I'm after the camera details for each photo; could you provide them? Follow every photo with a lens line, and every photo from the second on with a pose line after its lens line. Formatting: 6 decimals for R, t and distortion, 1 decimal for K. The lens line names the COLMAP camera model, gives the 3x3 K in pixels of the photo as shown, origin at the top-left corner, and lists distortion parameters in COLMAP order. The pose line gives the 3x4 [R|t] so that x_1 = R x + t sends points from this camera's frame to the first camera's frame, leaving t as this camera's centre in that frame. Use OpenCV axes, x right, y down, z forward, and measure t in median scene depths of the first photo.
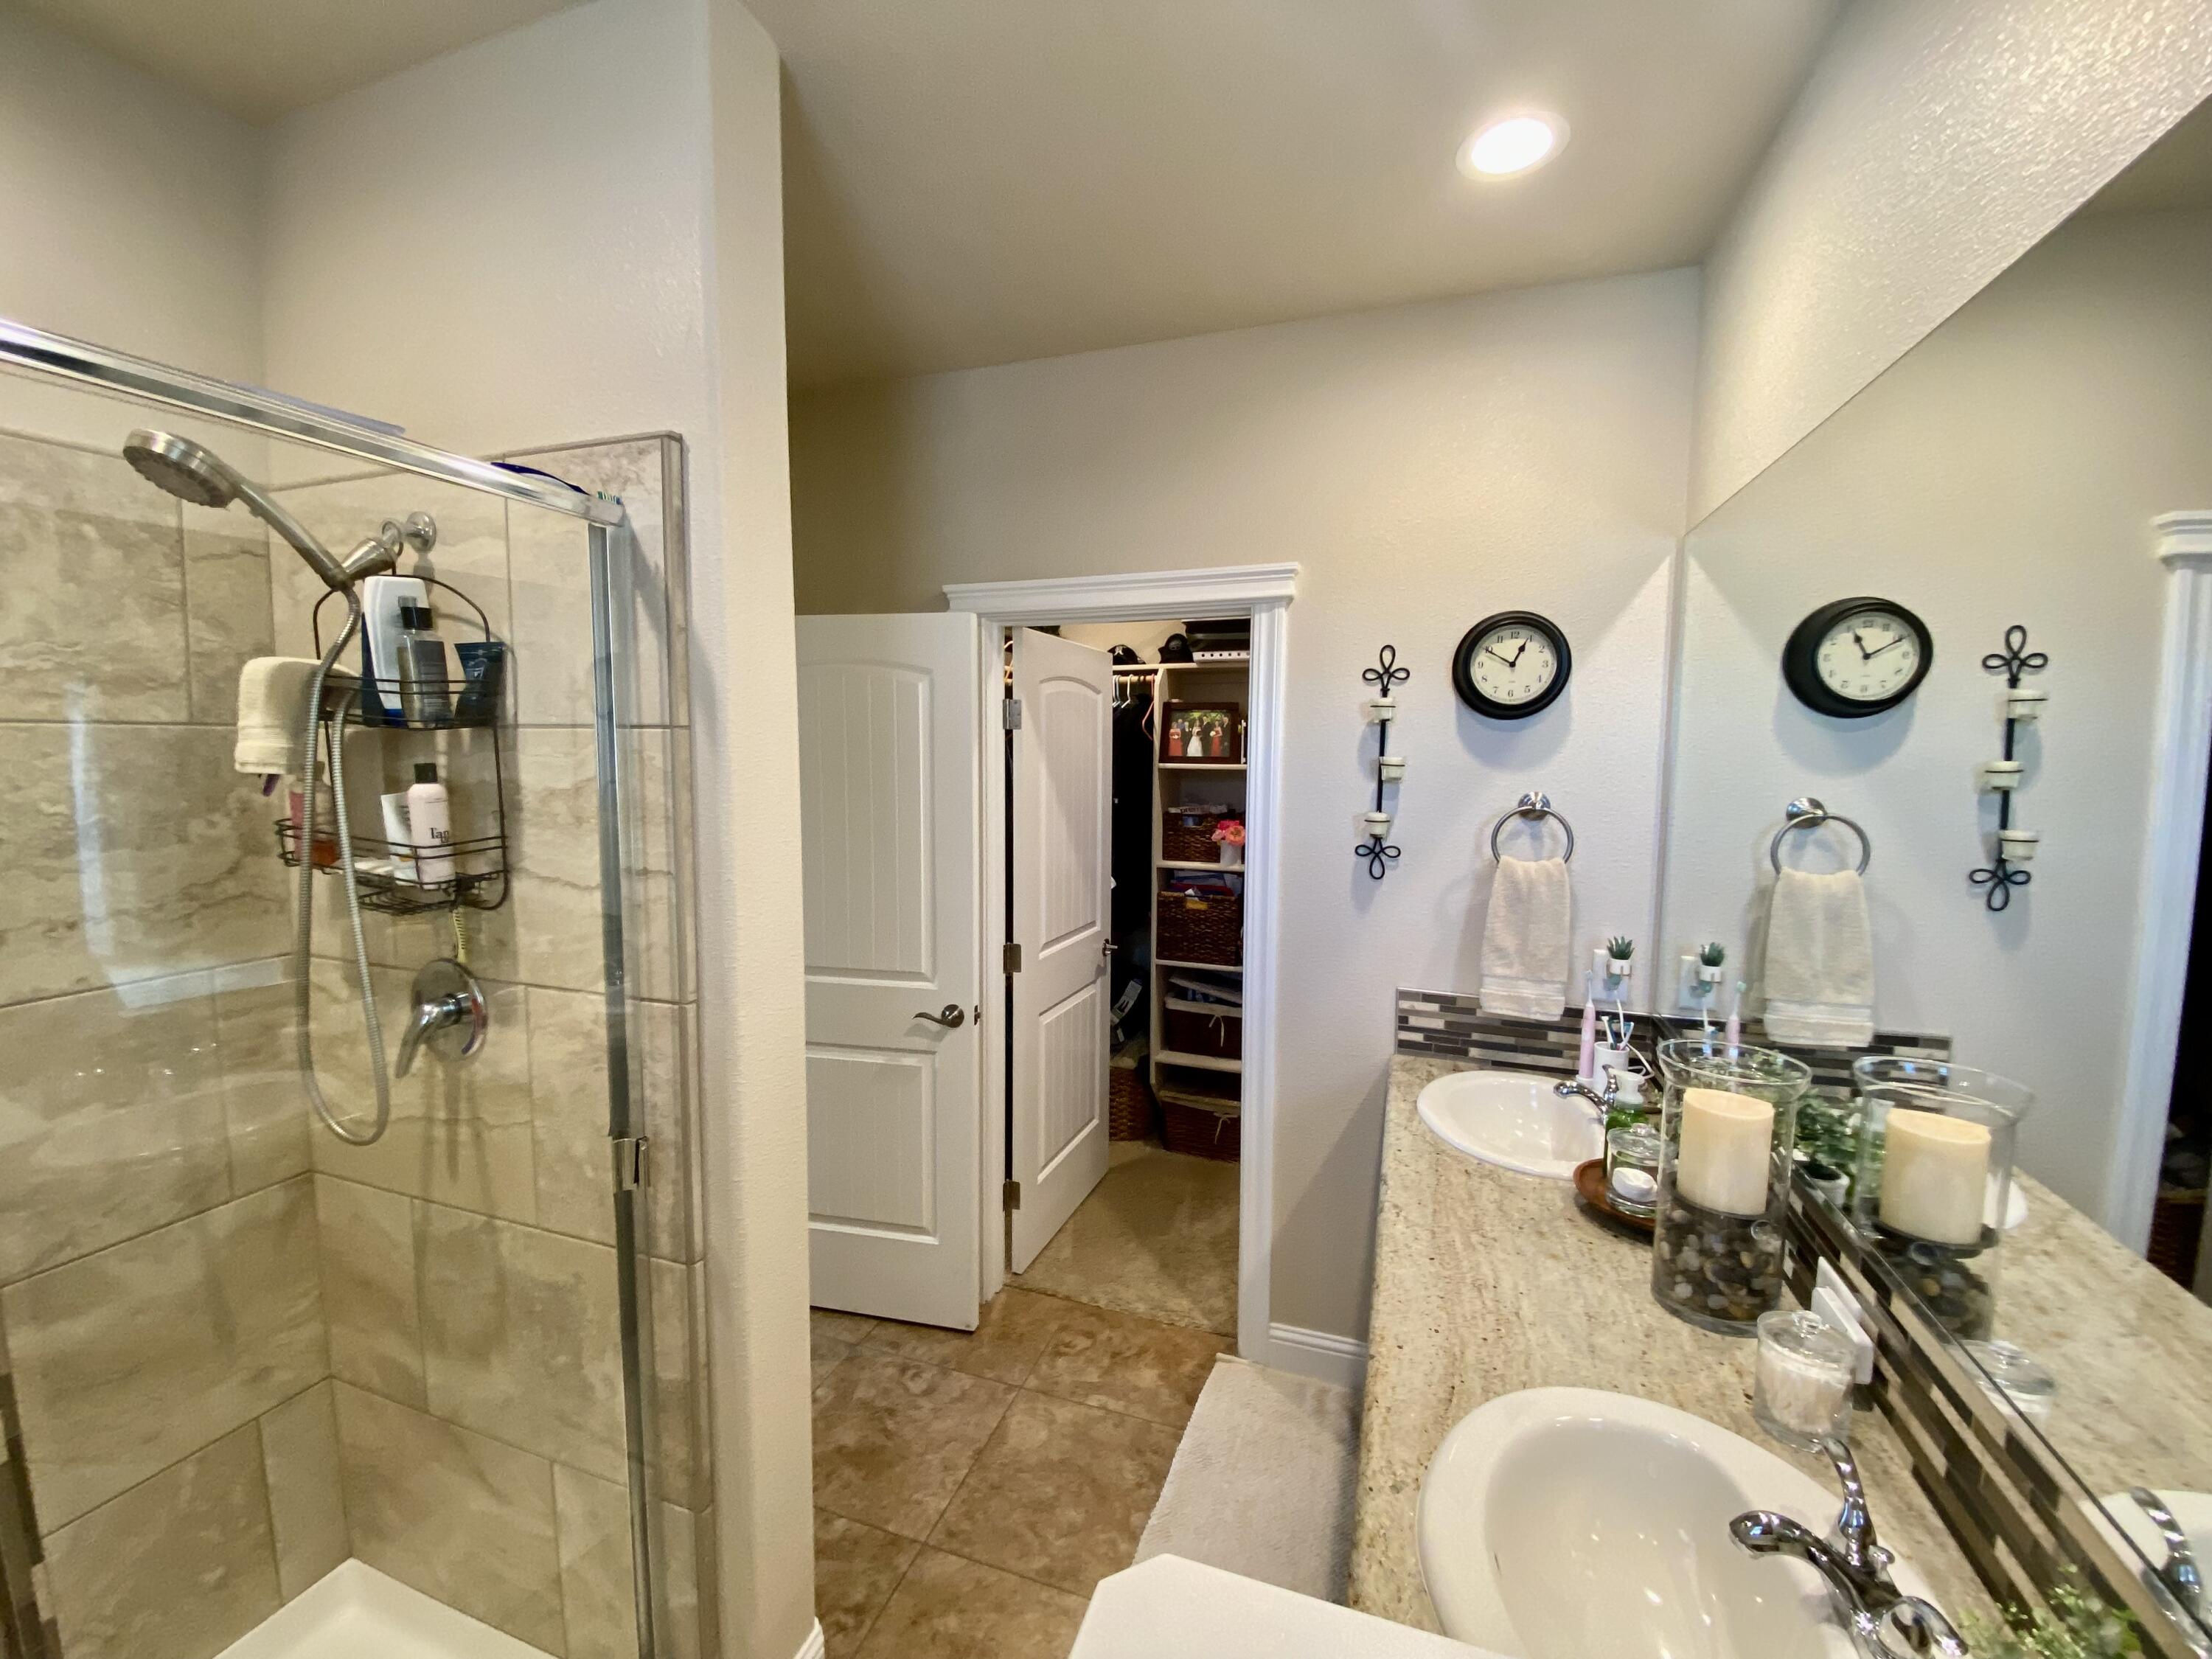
lens RADIAL K [[901.3, 0, 1102.8], [0, 901.3, 828.7], [0, 0, 1]] dist [0.016310, -0.018188]
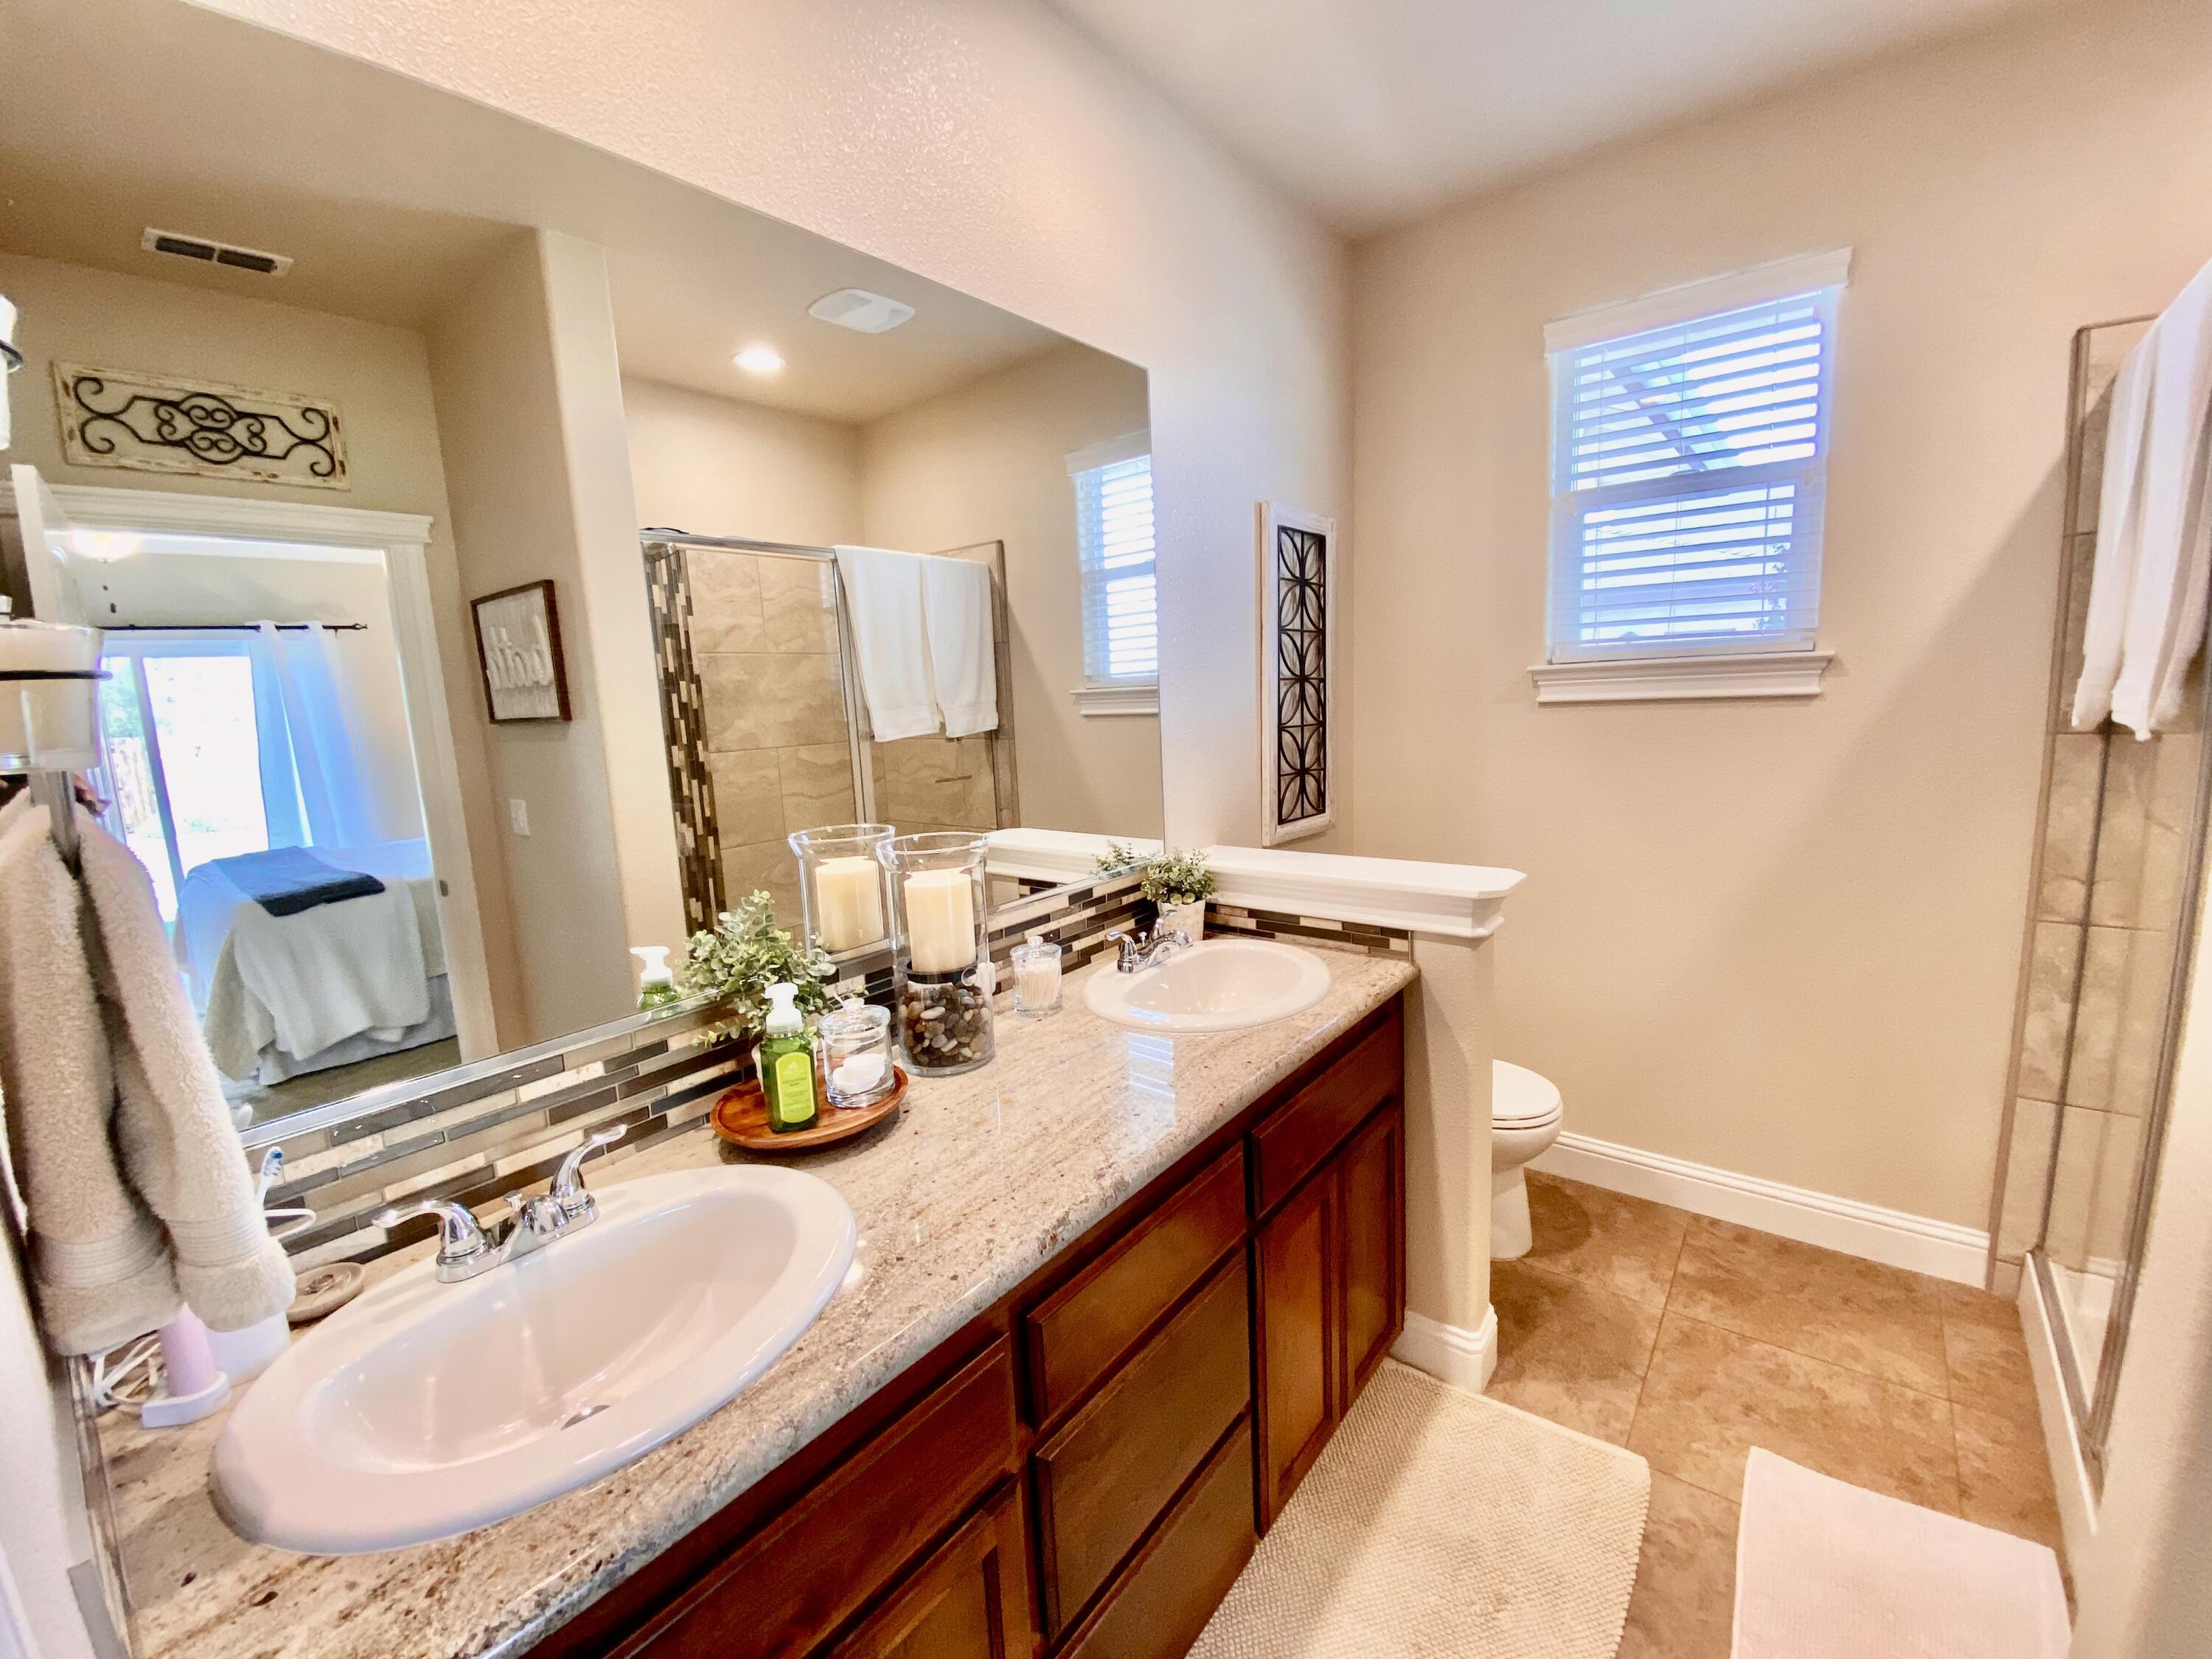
lens RADIAL K [[901.3, 0, 1102.8], [0, 901.3, 828.7], [0, 0, 1]] dist [0.016310, -0.018188]
pose [[-0.940978, -0.013922, 0.338182, 0.066815], [0.071304, 0.968577, 0.238272, -0.007998], [-0.330873, 0.248323, -0.910417, 1.158886]]
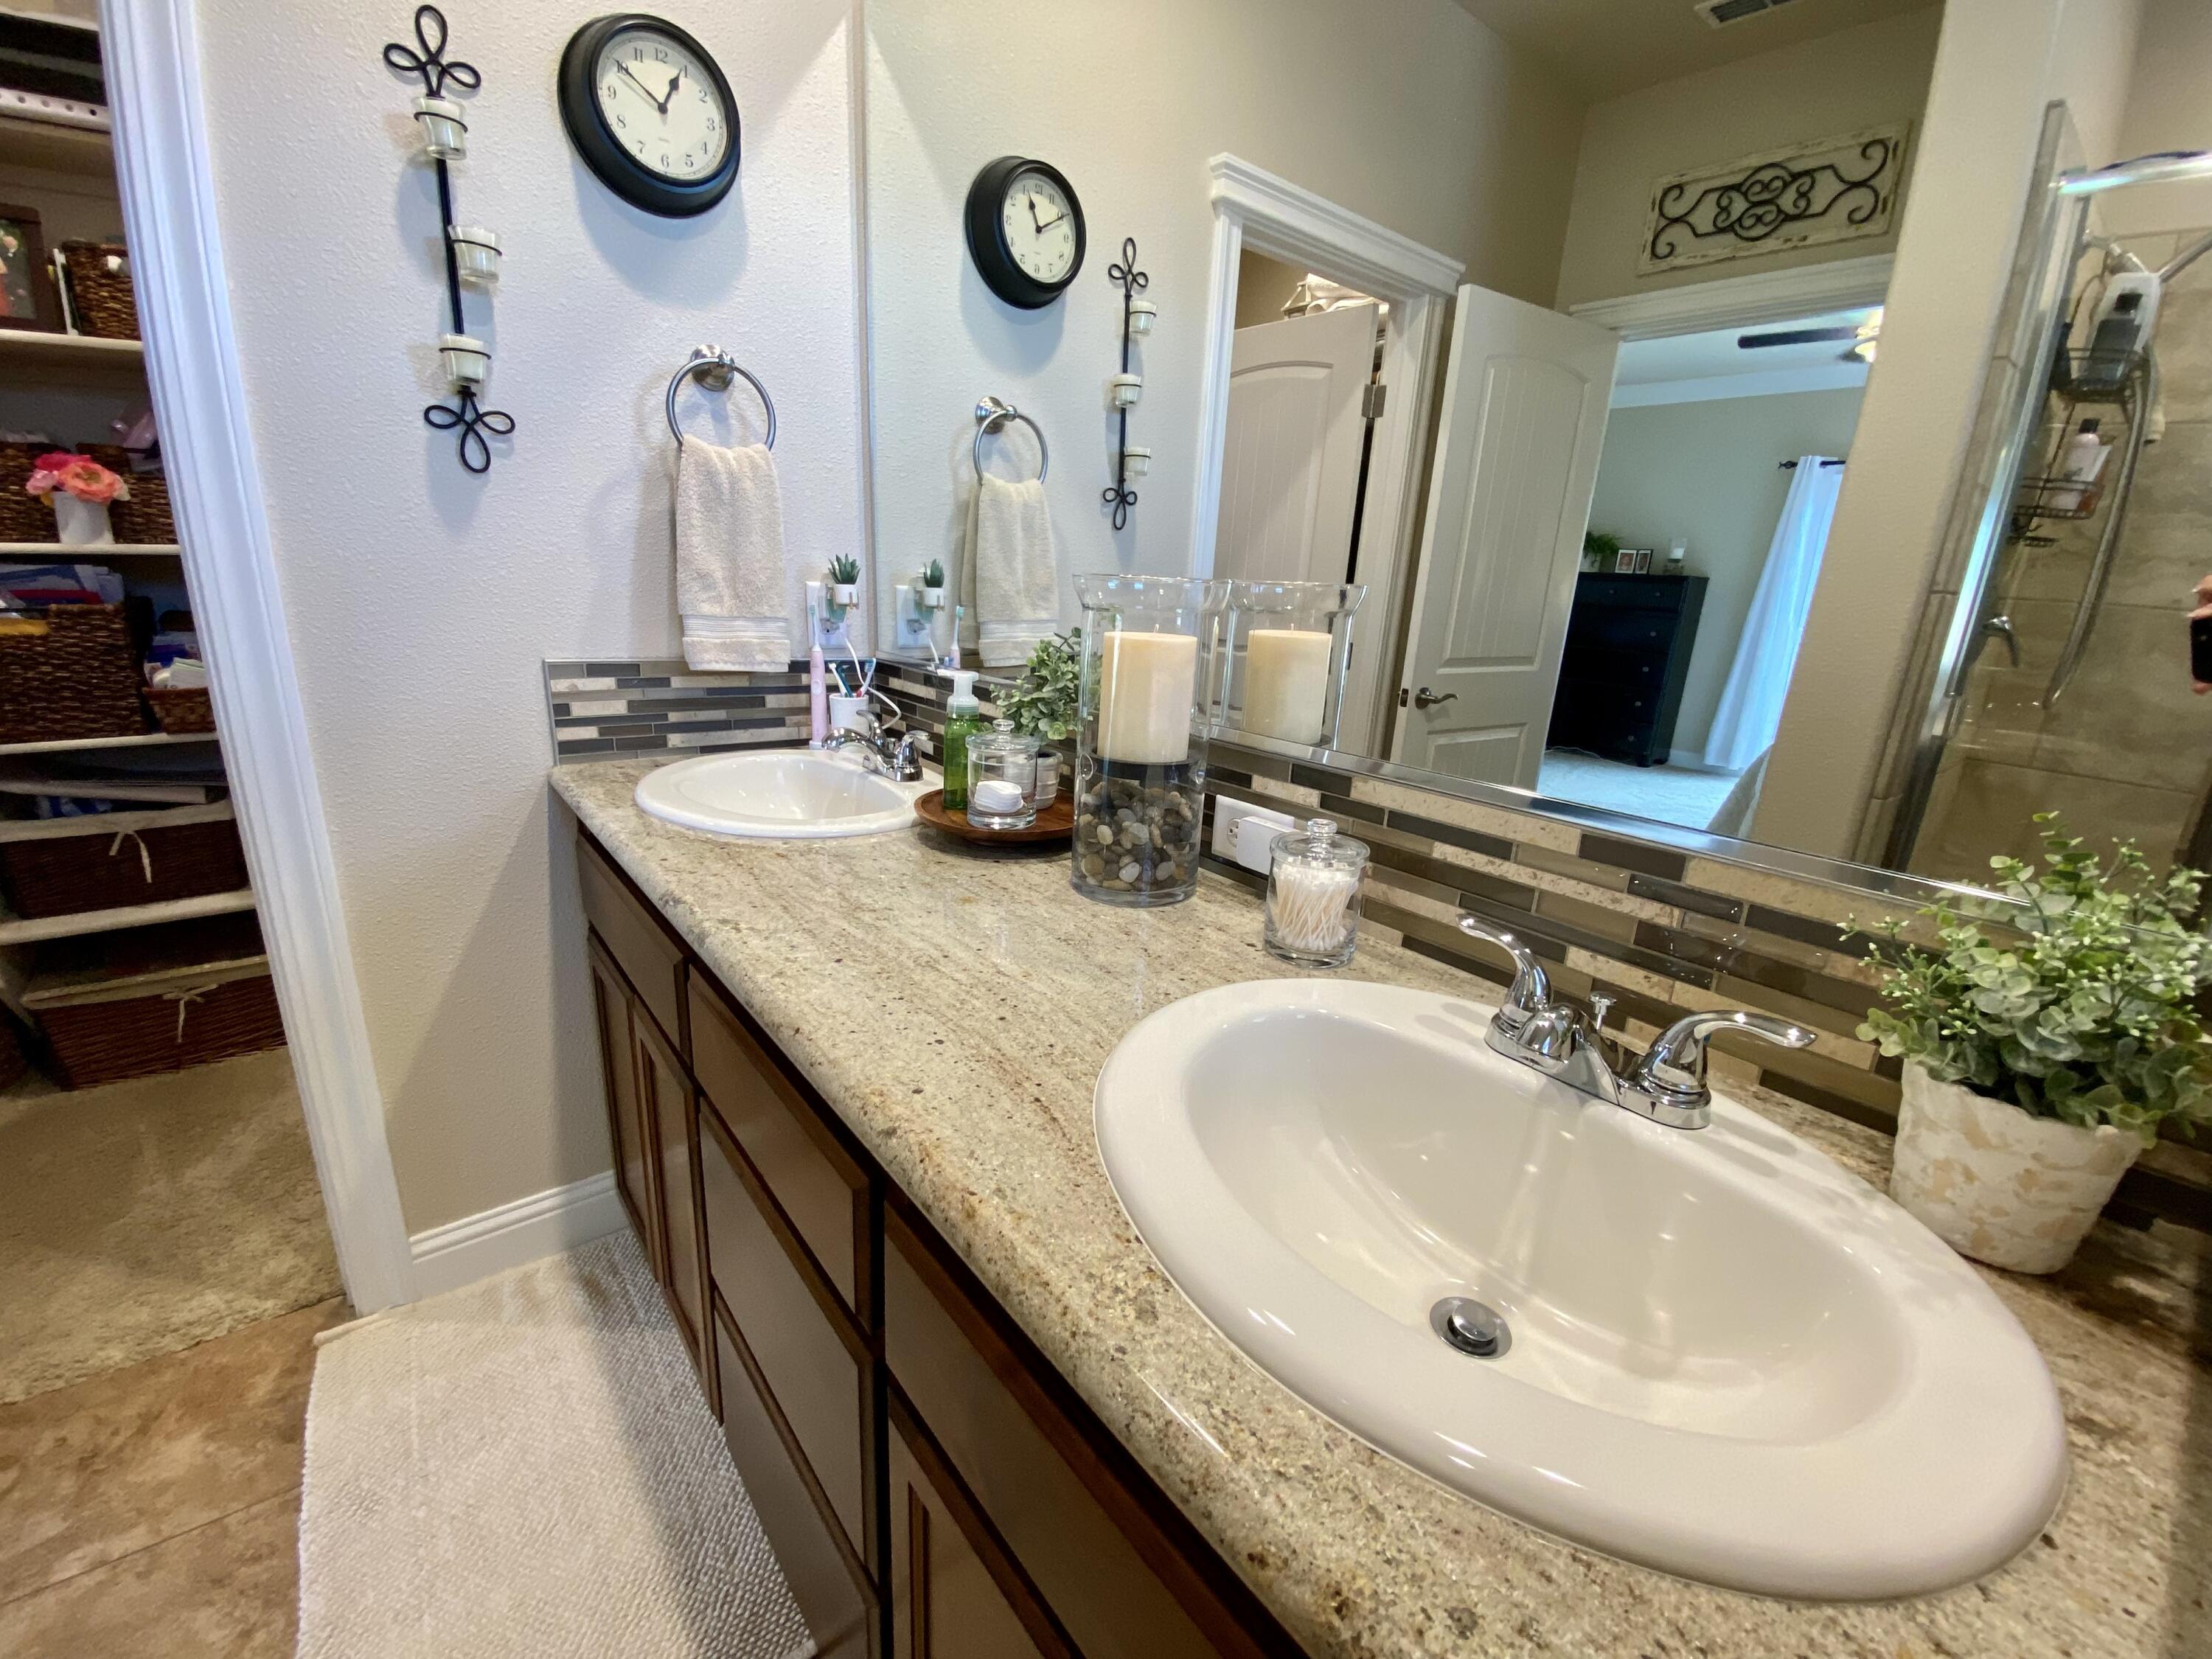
lens RADIAL K [[901.3, 0, 1102.8], [0, 901.3, 828.7], [0, 0, 1]] dist [0.016310, -0.018188]
pose [[0.530959, -0.217681, 0.818961, -0.009214], [0.030853, 0.970768, 0.238028, 0.167091], [-0.846836, -0.101115, 0.522154, 0.359776]]
